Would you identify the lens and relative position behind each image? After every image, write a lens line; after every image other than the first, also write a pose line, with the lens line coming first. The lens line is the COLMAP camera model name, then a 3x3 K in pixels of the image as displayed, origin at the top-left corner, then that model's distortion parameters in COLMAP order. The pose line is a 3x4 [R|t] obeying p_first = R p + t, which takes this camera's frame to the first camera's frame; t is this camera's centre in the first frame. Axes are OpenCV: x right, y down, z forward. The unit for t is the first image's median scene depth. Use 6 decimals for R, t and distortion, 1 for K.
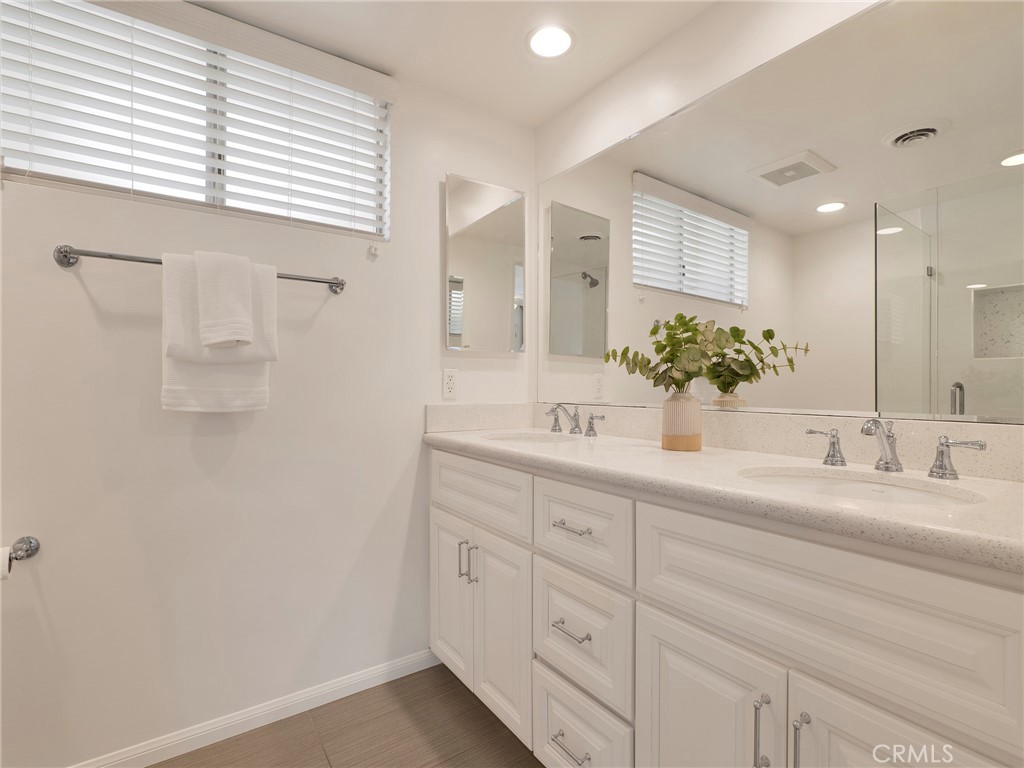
lens RADIAL K [[490.6, 0, 511.4], [0, 490.6, 392.2], [0, 0, 1]] dist [-0.013108, -0.000561]
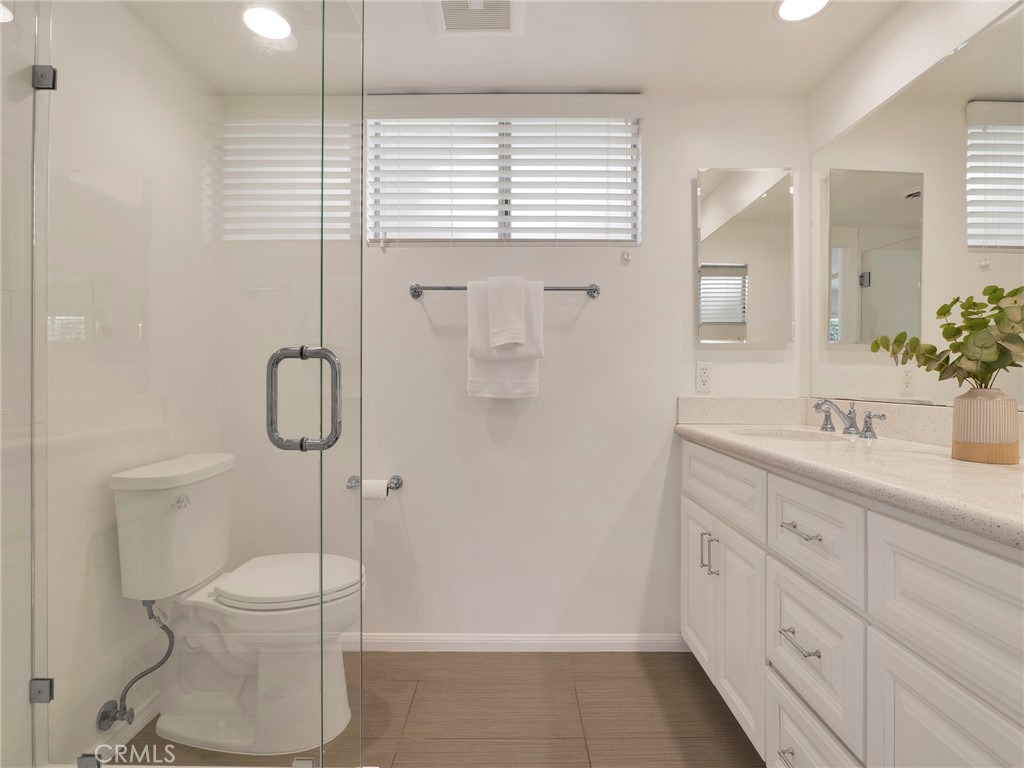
lens RADIAL K [[483.3, 0, 510.8], [0, 483.3, 385.4], [0, 0, 1]] dist [-0.012866, 0.001149]
pose [[0.819942, 0.010759, -0.572346, 0.148840], [-0.010107, 0.999940, 0.004318, 0.000826], [0.572358, 0.002244, 0.820001, -0.048588]]
